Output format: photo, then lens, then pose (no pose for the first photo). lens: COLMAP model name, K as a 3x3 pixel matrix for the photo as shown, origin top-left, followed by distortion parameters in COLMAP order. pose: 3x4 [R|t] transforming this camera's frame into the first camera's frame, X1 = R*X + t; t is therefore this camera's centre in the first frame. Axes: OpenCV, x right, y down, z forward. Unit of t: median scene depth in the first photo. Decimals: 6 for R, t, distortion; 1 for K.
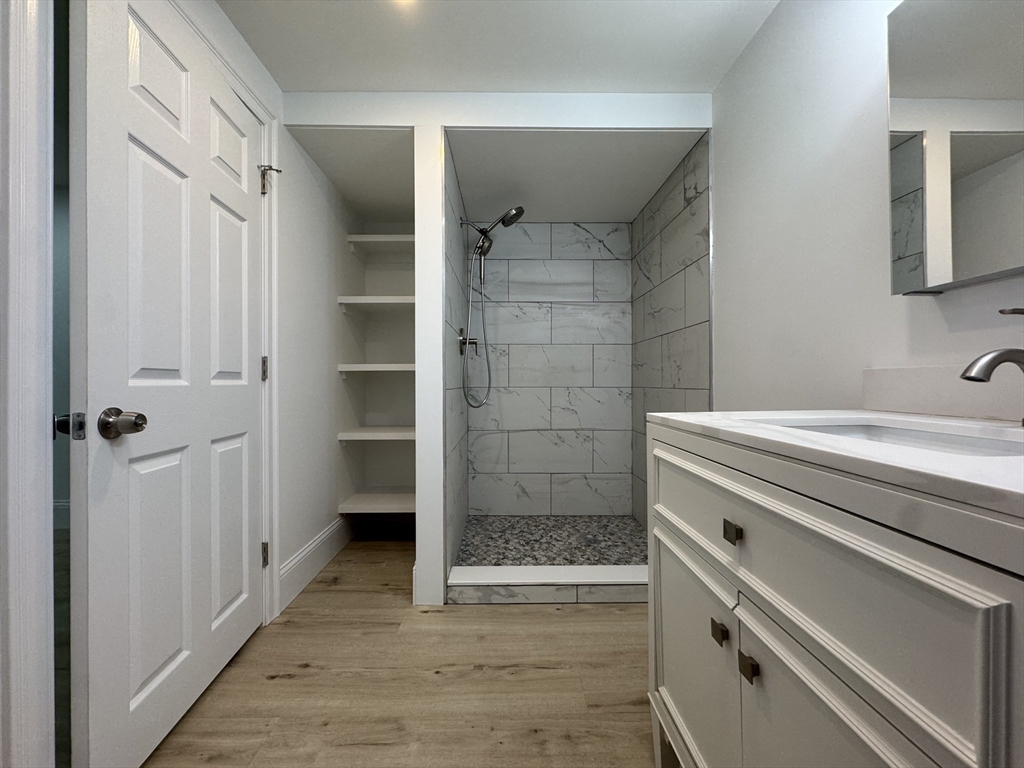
lens RADIAL K [[412.7, 0, 508.0], [0, 412.7, 379.5], [0, 0, 1]] dist [-0.002076, 0.000117]
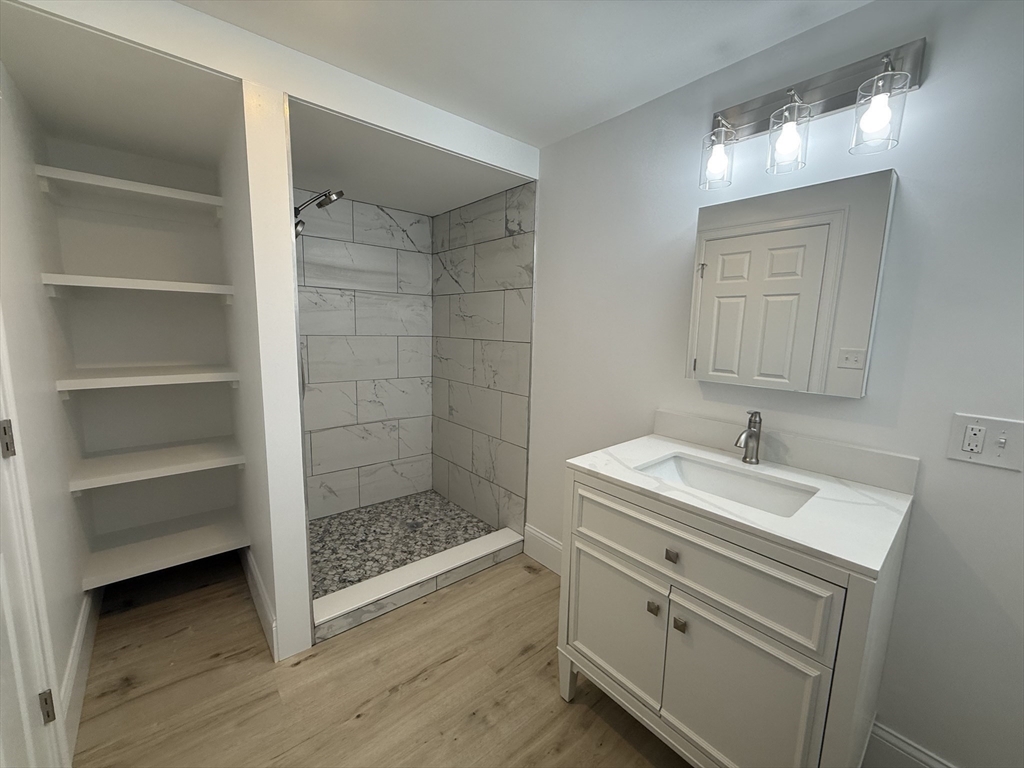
lens RADIAL K [[409.4, 0, 512.0], [0, 409.4, 384.0], [0, 0, 1]] dist [-0.000735, -0.000143]
pose [[0.772110, -0.066168, 0.632035, -0.292616], [-0.032714, 0.989107, 0.143514, -0.164161], [-0.634647, -0.131485, 0.761535, 0.061285]]
